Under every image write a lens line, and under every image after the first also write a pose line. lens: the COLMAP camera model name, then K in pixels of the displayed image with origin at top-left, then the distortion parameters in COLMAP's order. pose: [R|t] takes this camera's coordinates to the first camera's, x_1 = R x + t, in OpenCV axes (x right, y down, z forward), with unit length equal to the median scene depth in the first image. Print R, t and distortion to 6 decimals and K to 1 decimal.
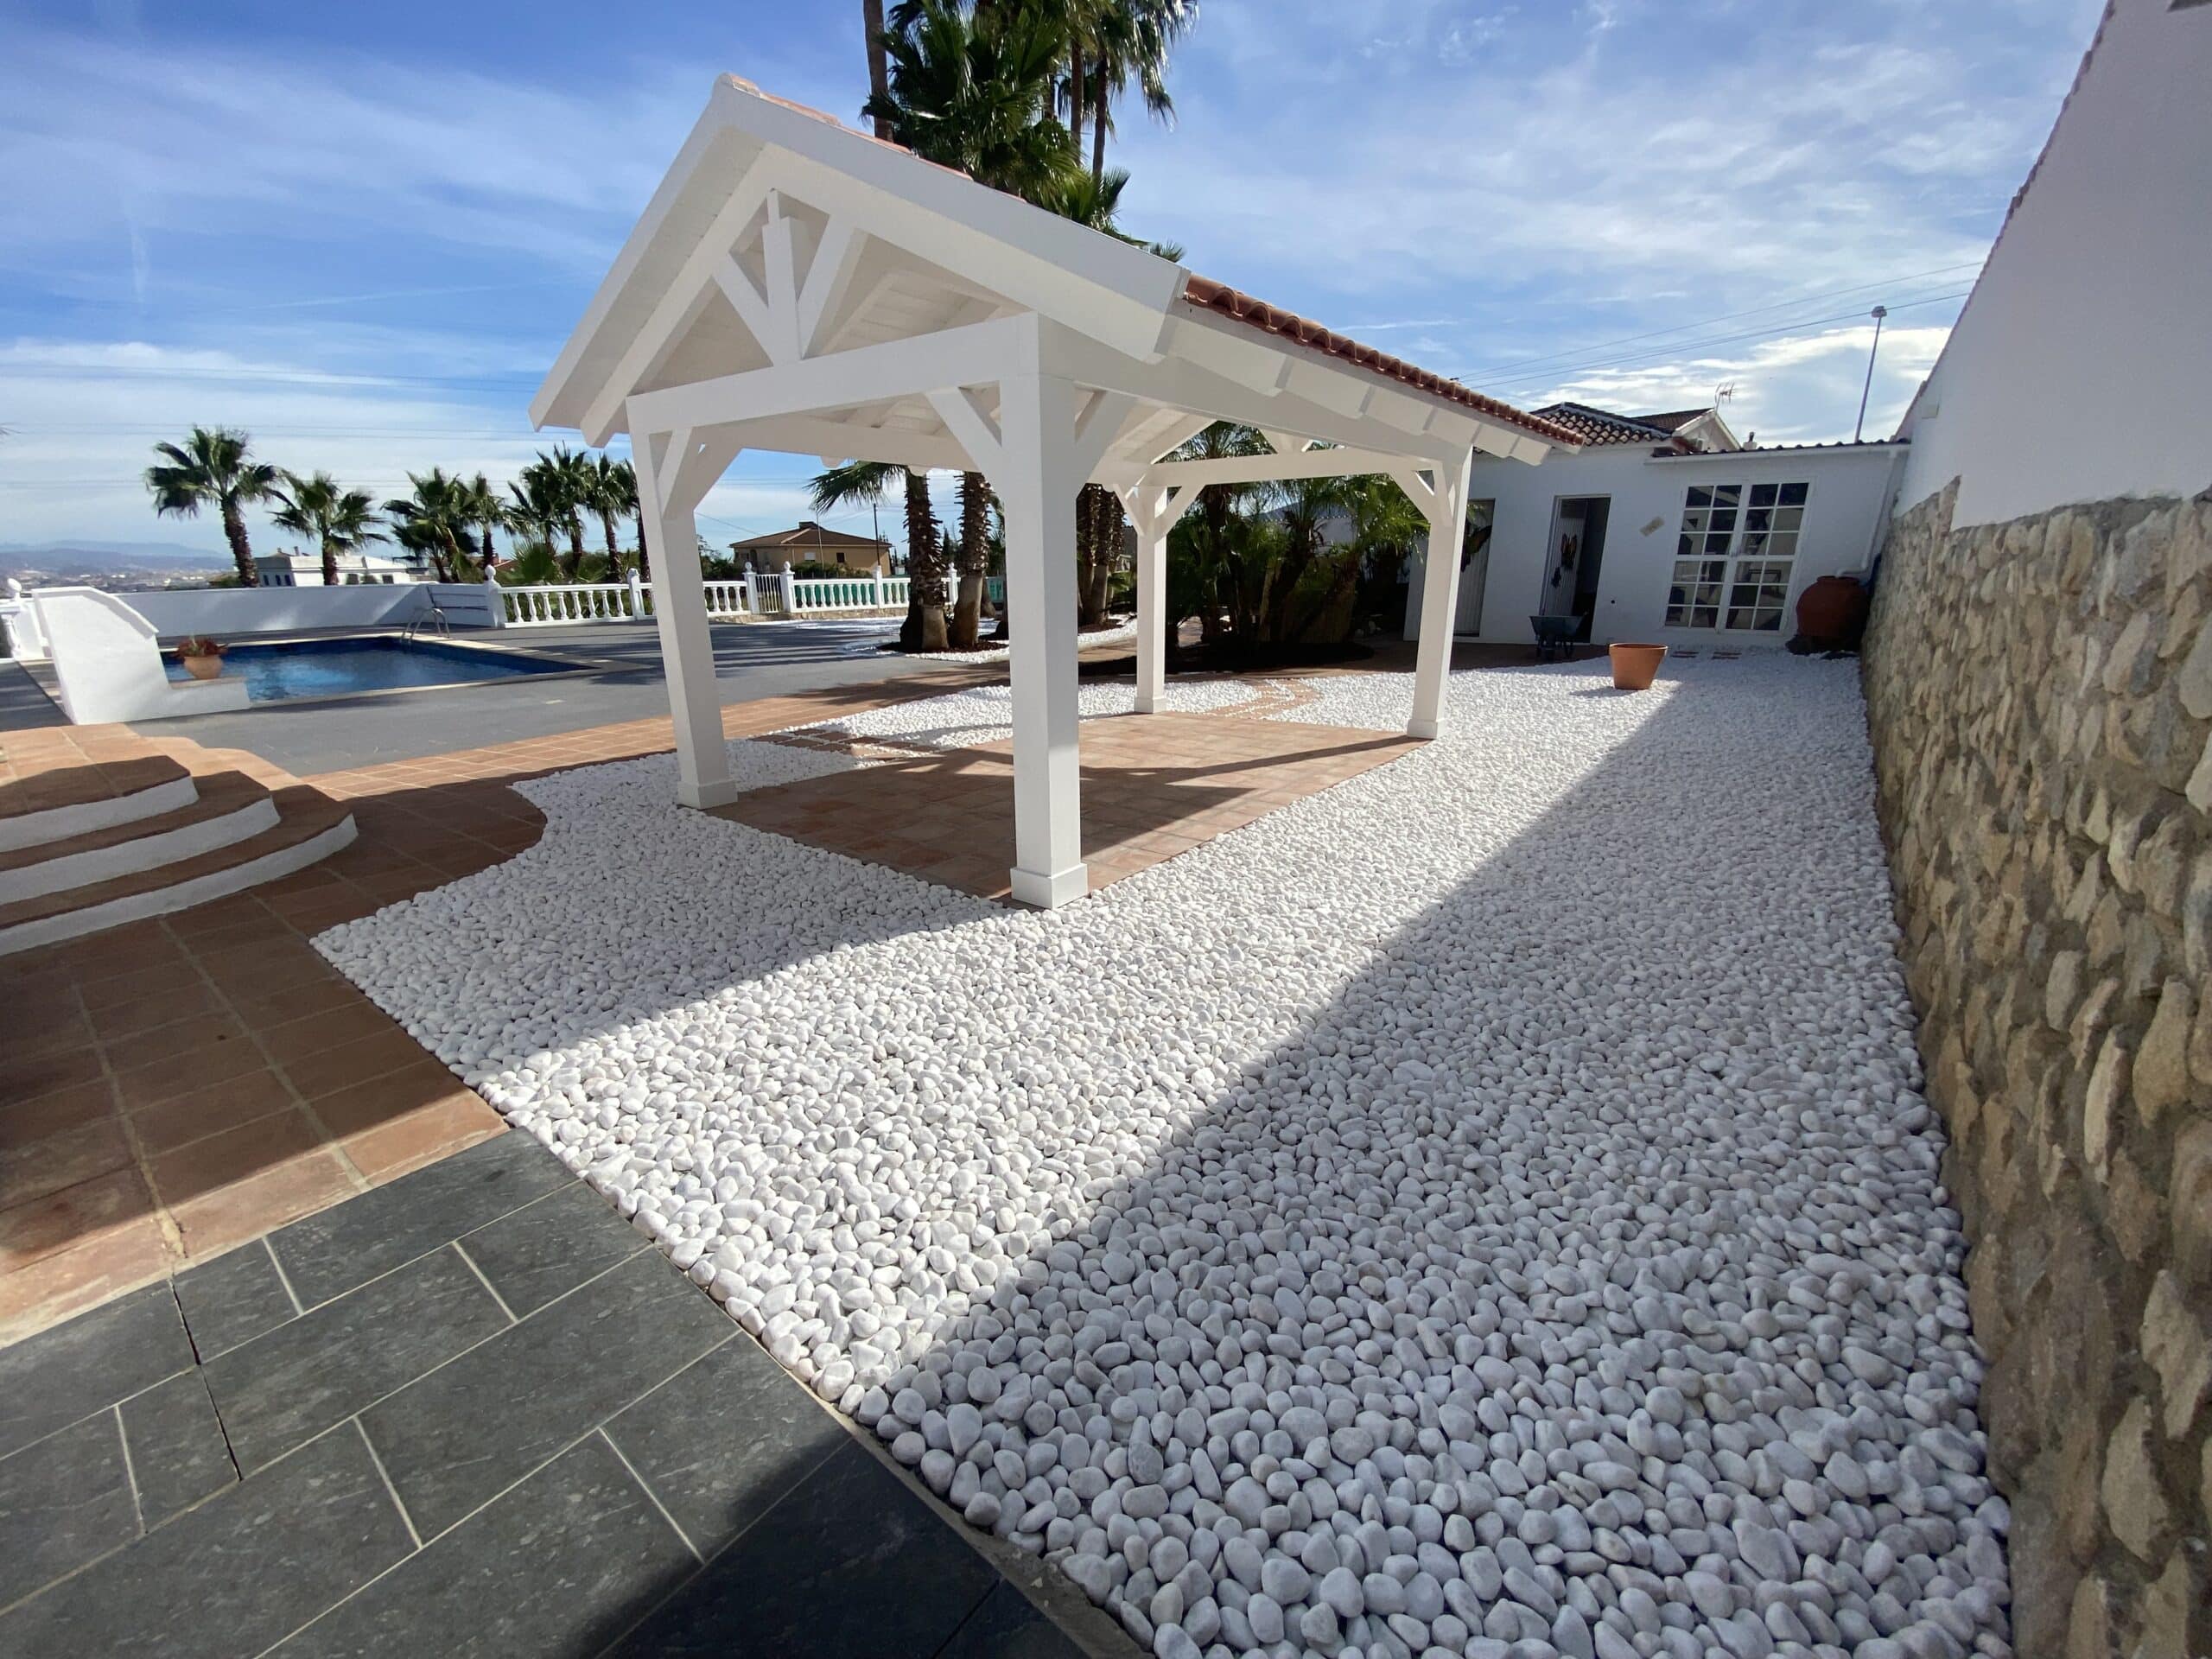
lens RADIAL K [[895.1, 0, 1105.7], [0, 895.1, 860.4], [0, 0, 1]] dist [0.039551, -0.034604]
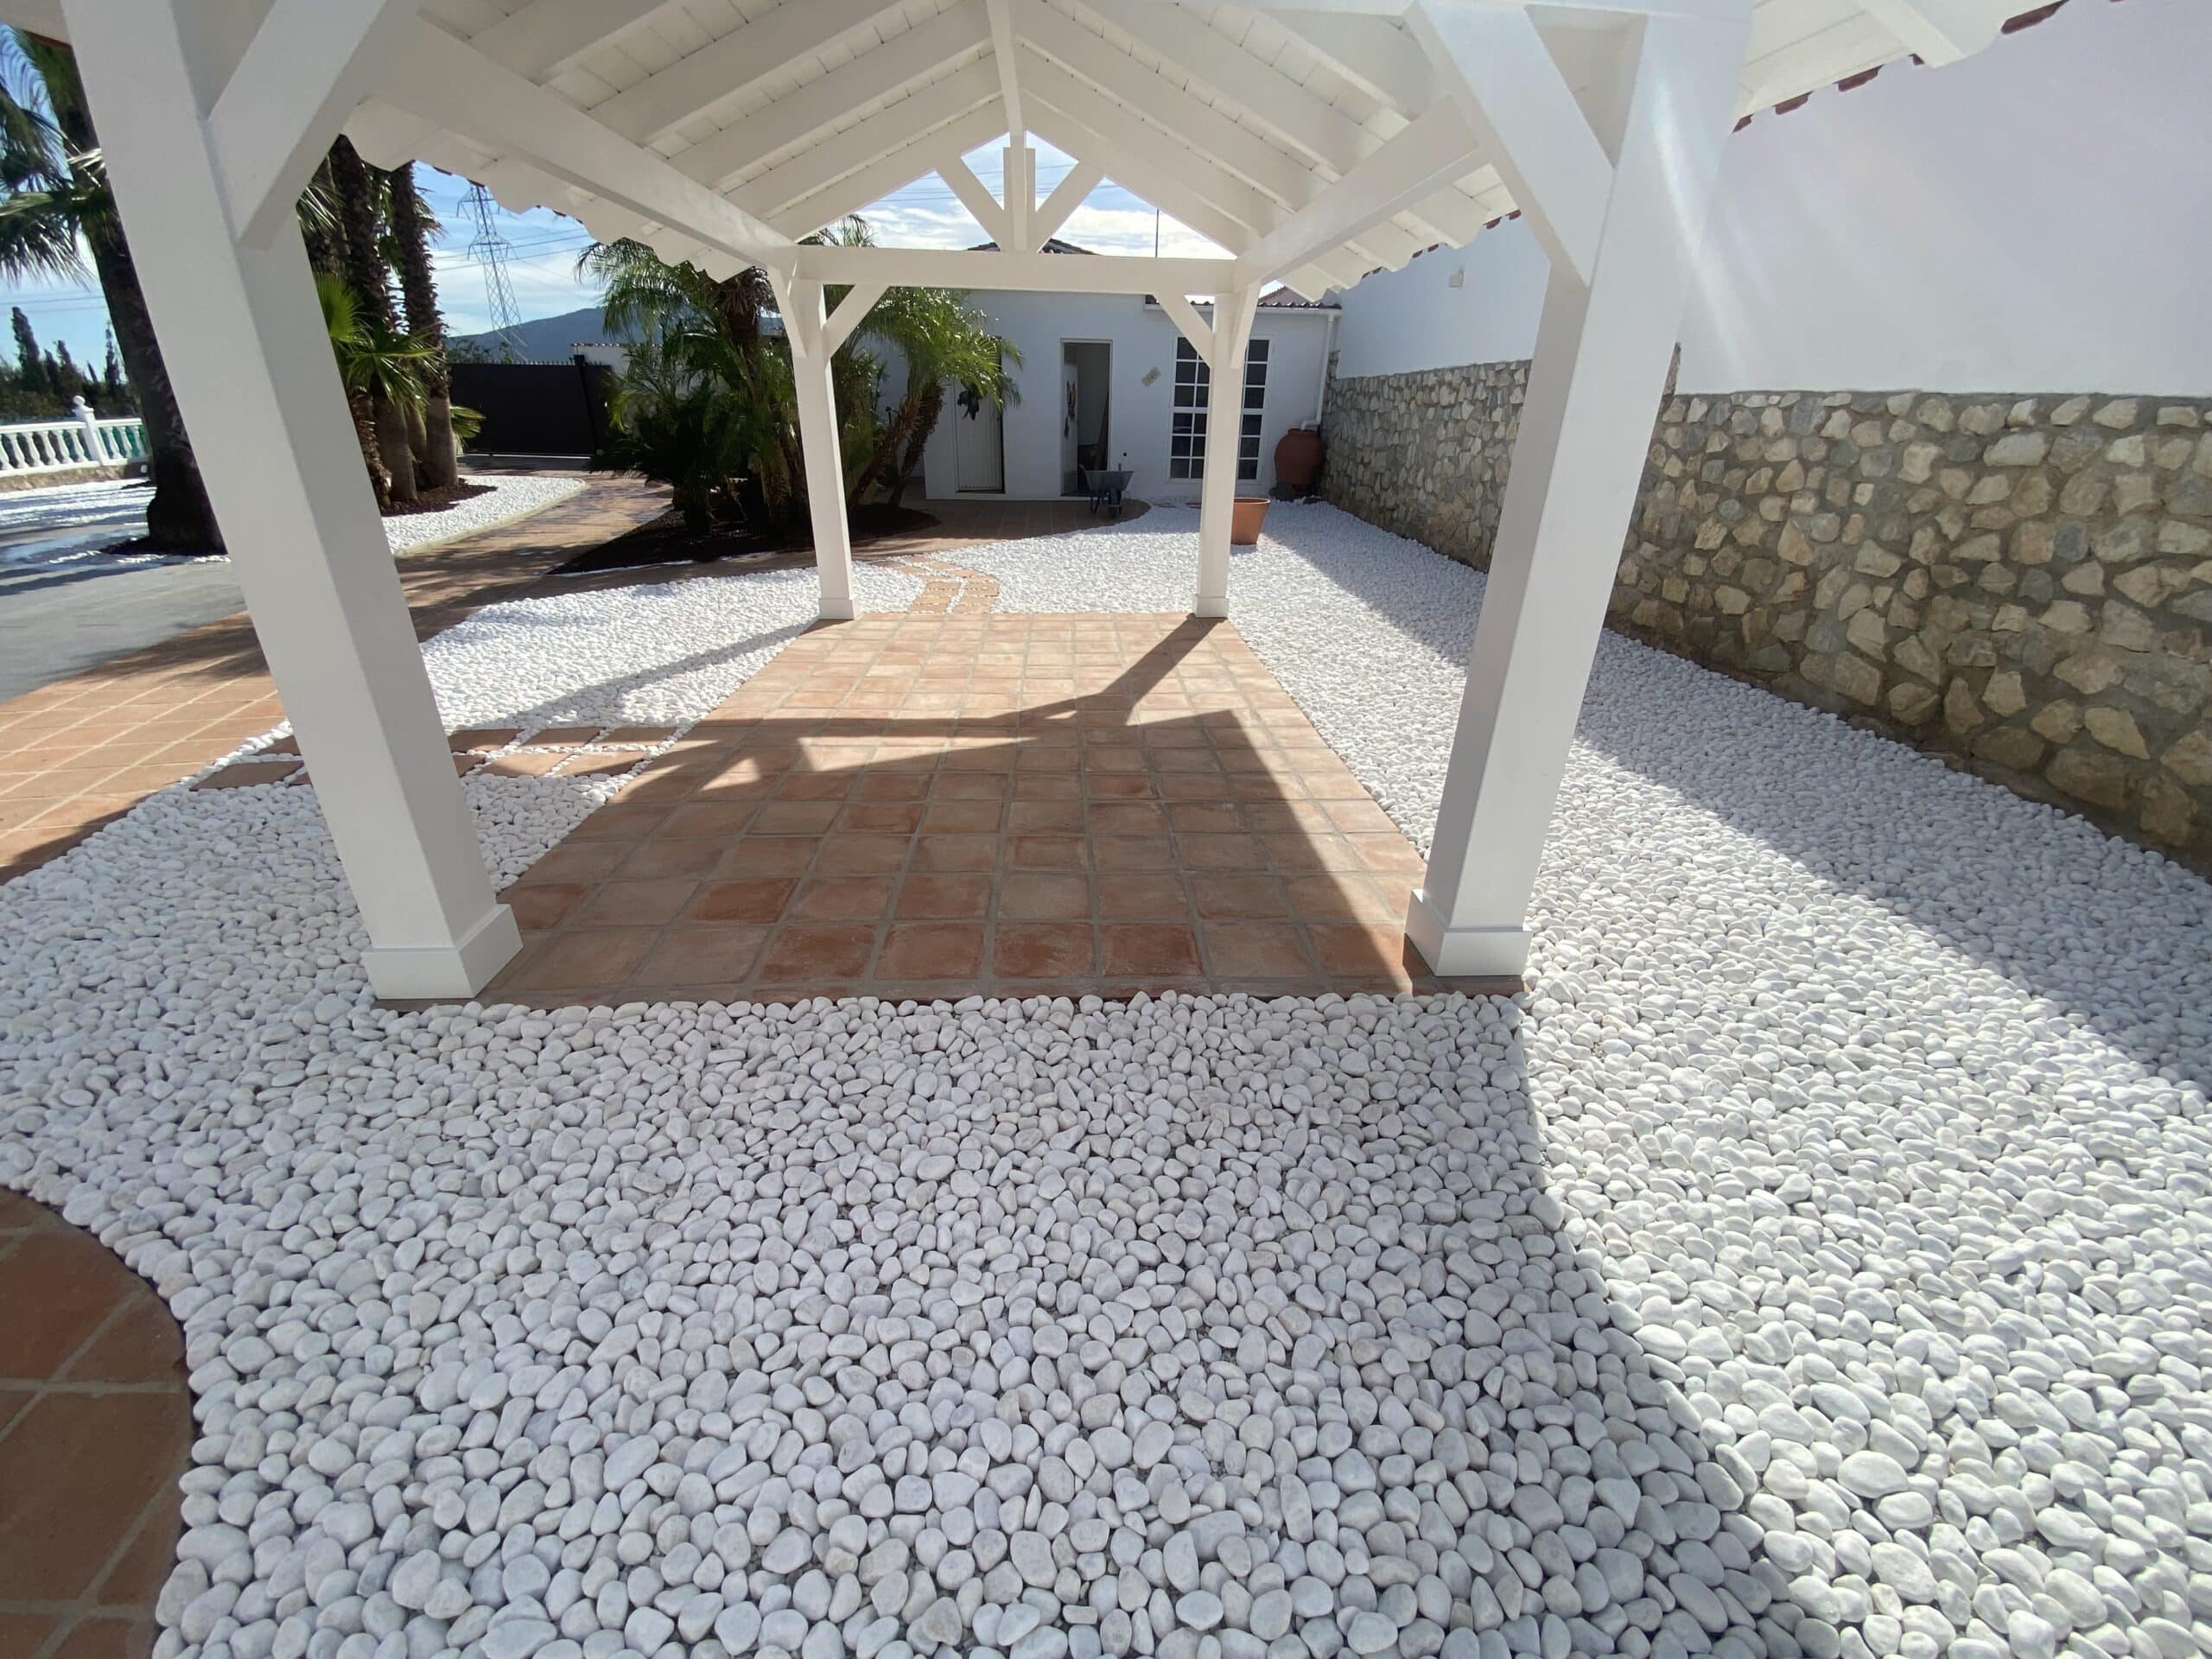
lens RADIAL K [[907.1, 0, 1081.8], [0, 907.1, 857.2], [0, 0, 1]] dist [0.013478, -0.014767]
pose [[0.759925, -0.268811, 0.591824, -0.441311], [0.183214, 0.962146, 0.201760, -0.143020], [-0.623656, -0.044892, 0.780409, 0.468639]]
